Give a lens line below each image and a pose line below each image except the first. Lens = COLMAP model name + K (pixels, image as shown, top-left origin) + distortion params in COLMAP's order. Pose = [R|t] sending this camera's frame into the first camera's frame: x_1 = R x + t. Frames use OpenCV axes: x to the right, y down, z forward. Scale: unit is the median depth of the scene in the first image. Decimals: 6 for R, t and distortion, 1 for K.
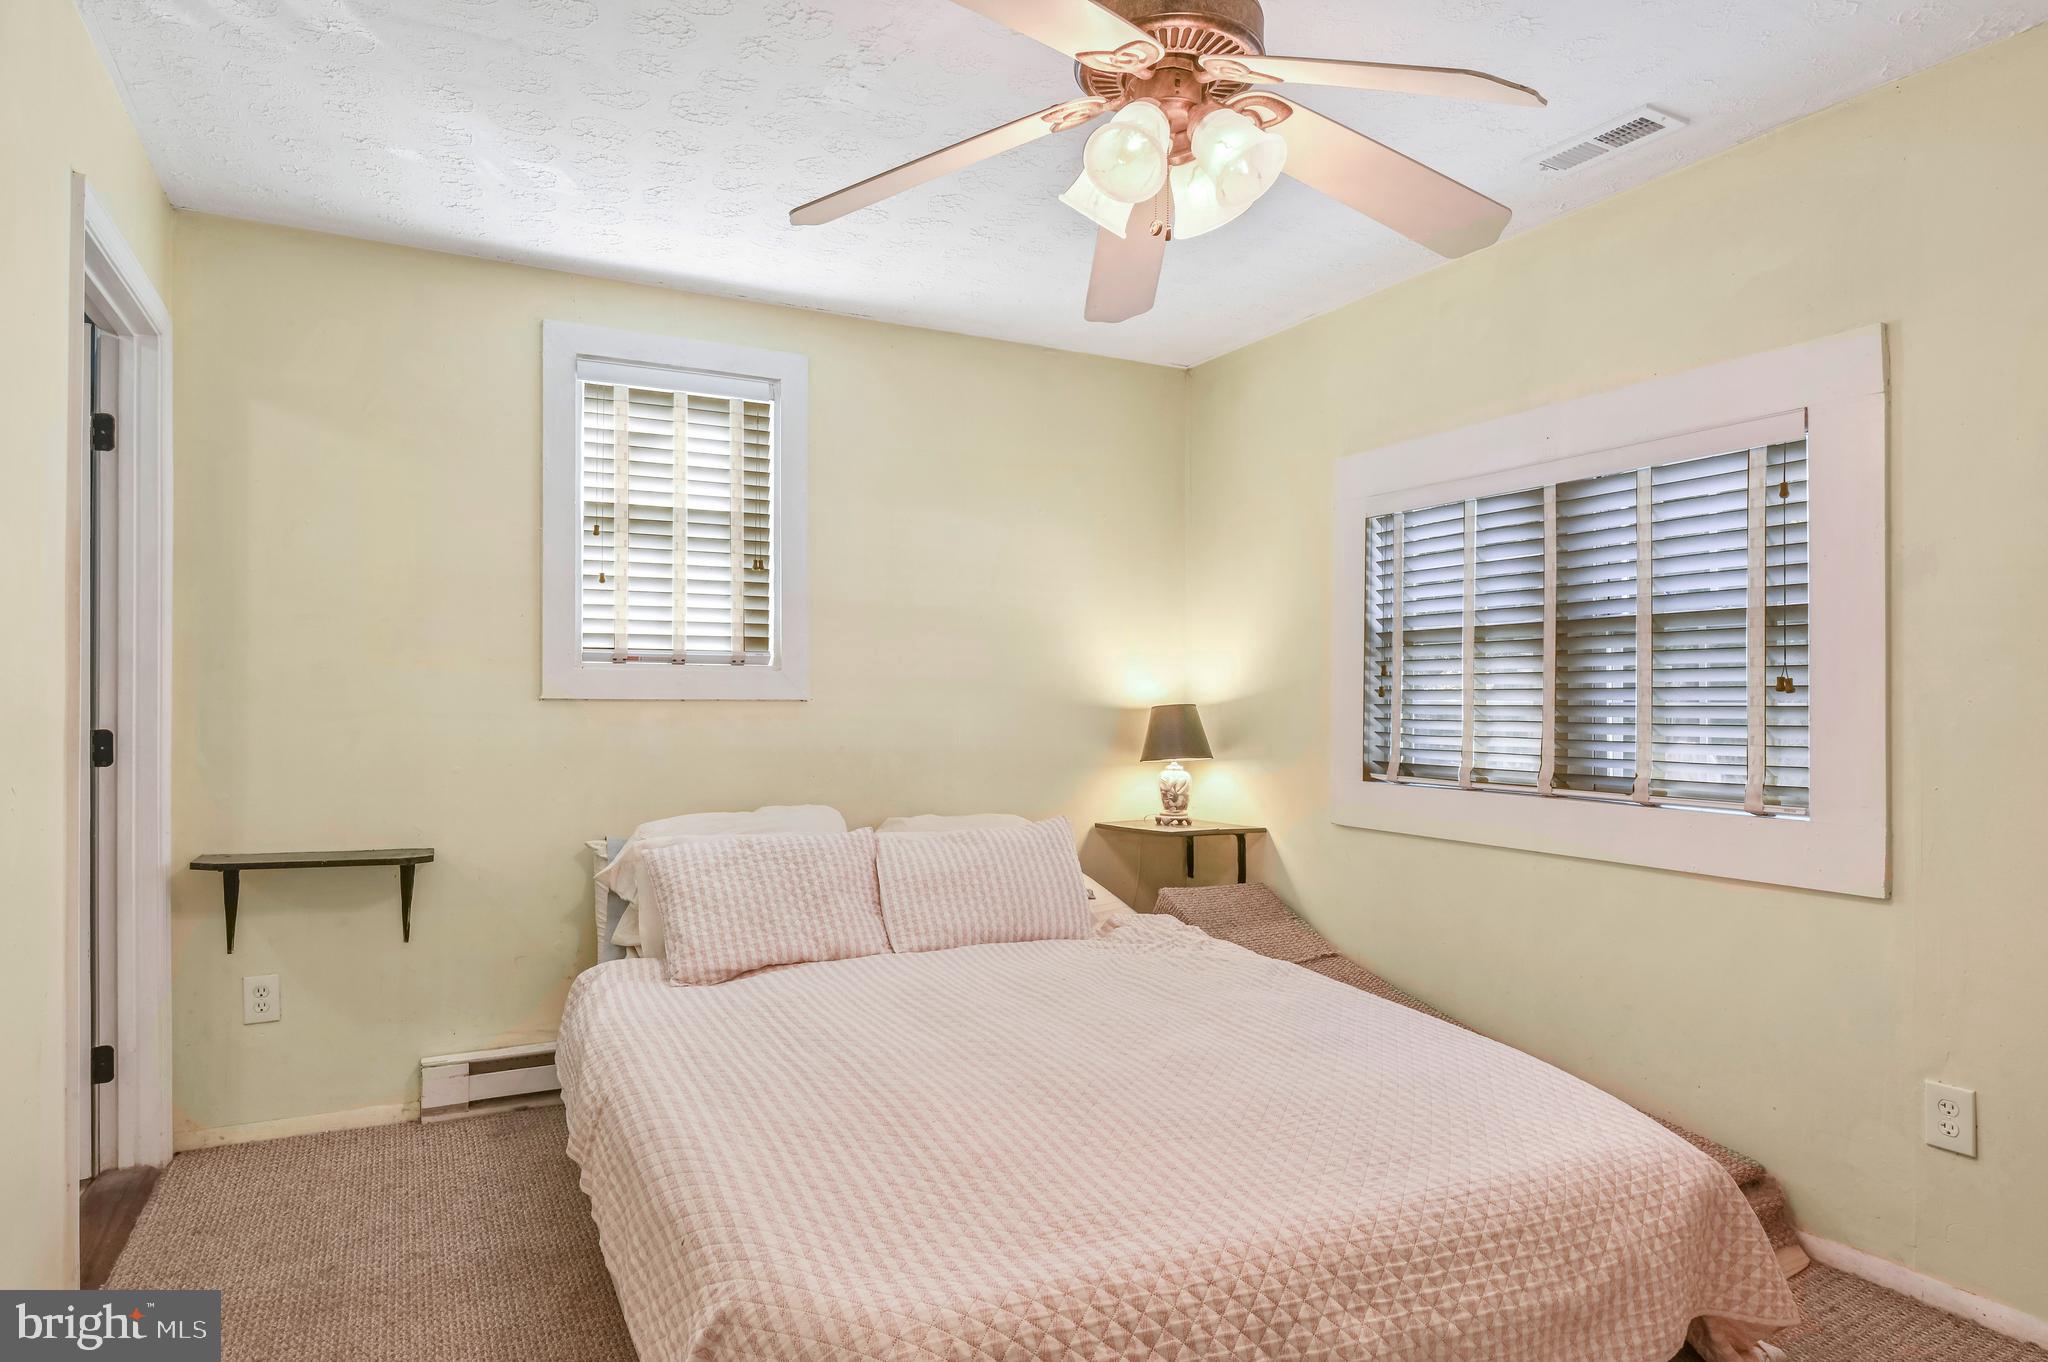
lens RADIAL K [[1165.1, 0, 1033.5], [0, 1165.1, 687.4], [0, 0, 1]] dist [0.004354, 0.000605]
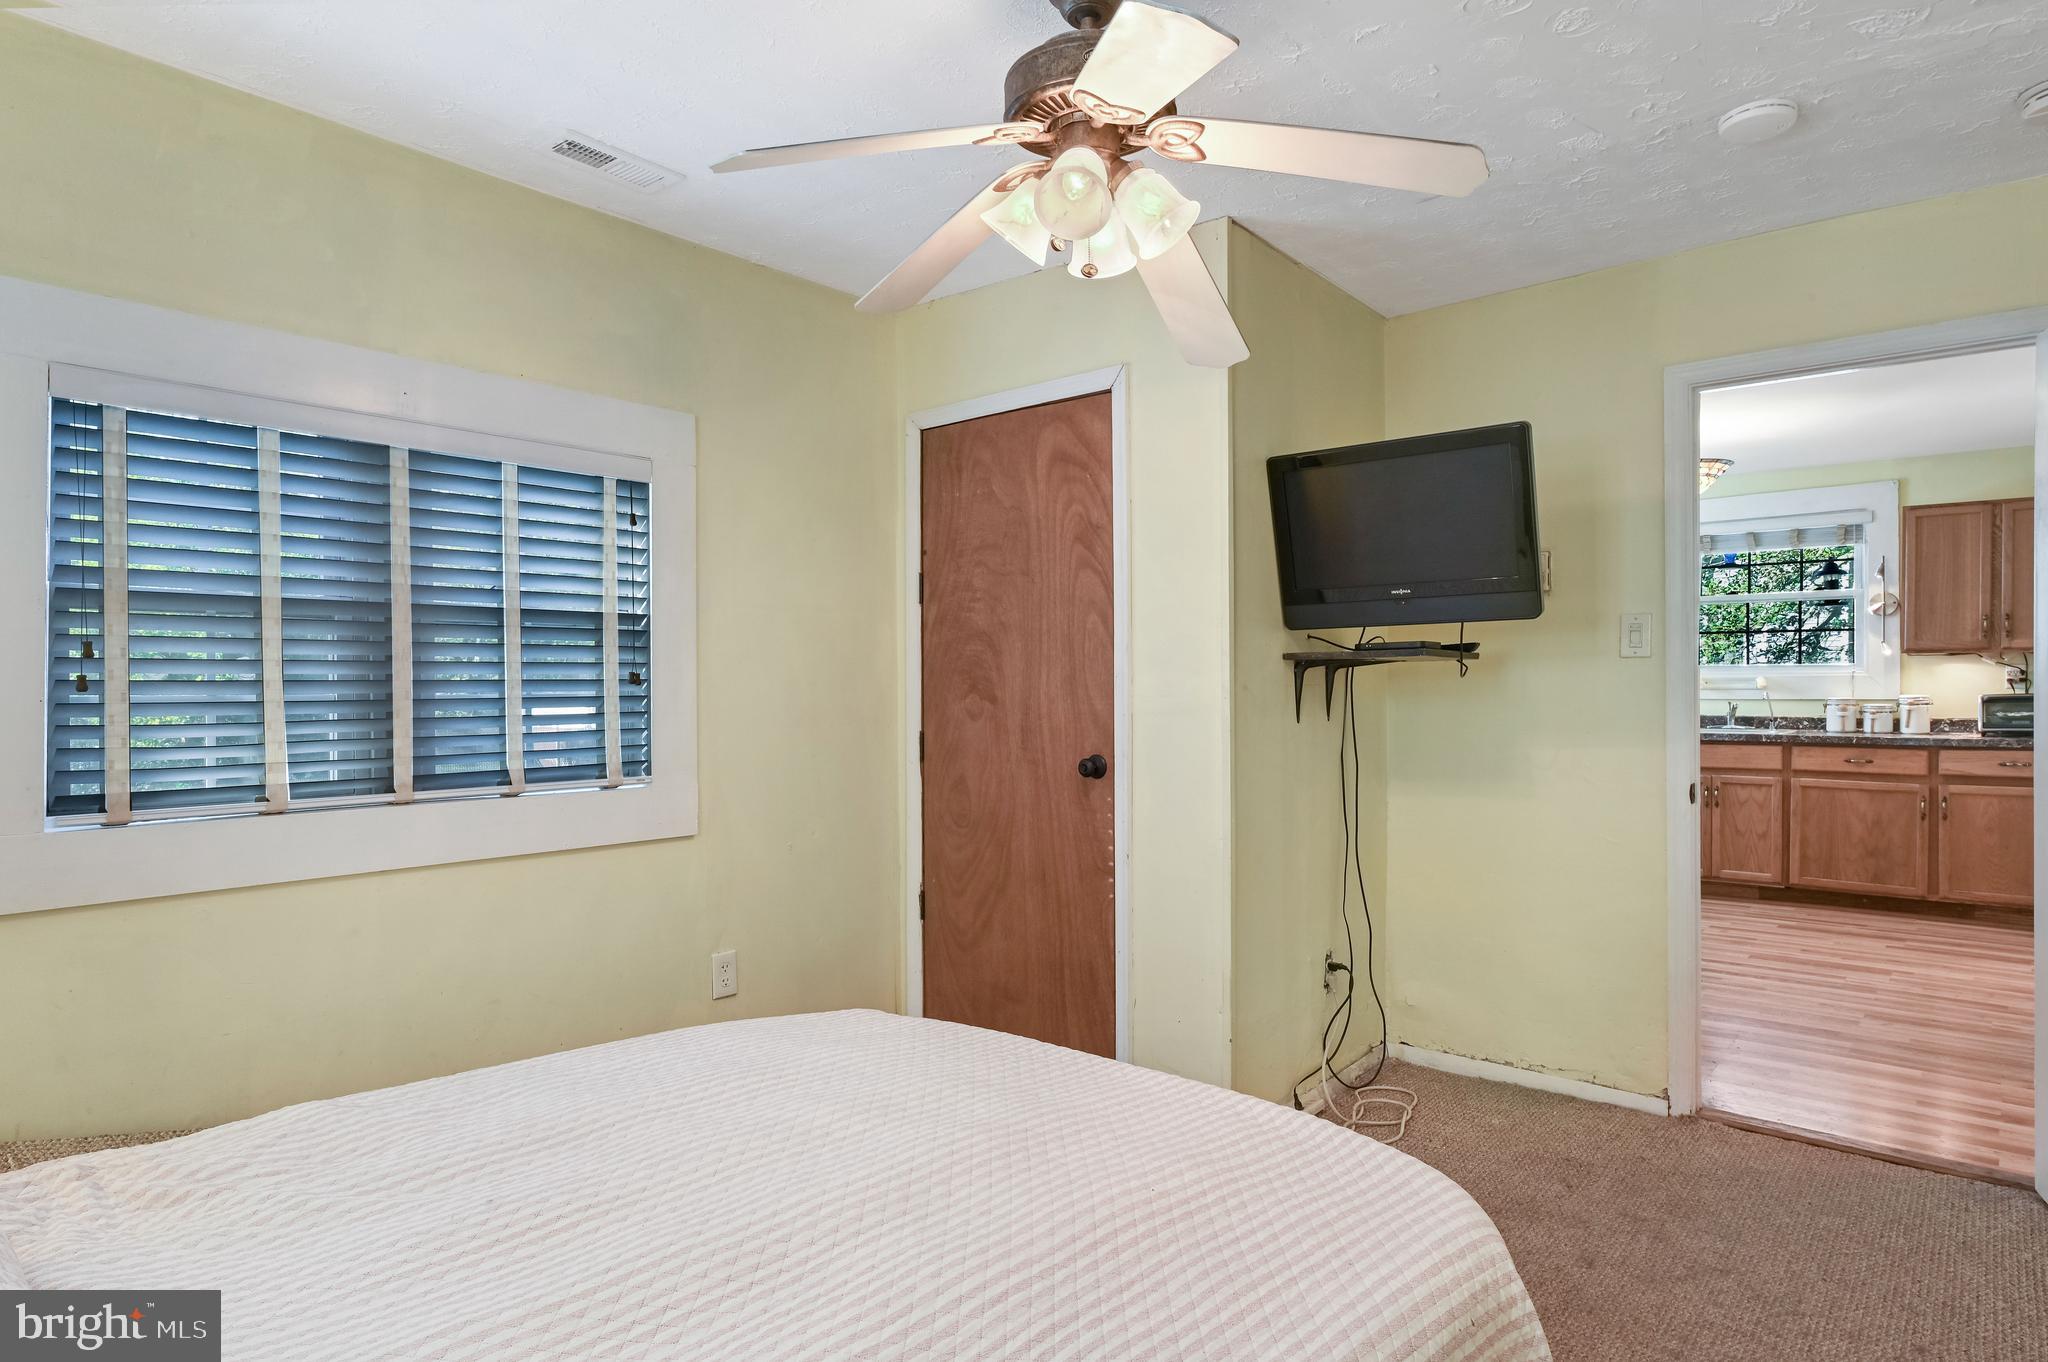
lens RADIAL K [[1165.1, 0, 1028.5], [0, 1165.1, 677.3], [0, 0, 1]] dist [0.004354, 0.000605]
pose [[-0.375254, 0.008510, 0.926883, -0.631571], [0.003185, 0.999964, -0.007891, 0.006937], [-0.926916, -0.000009, -0.375268, 1.055254]]
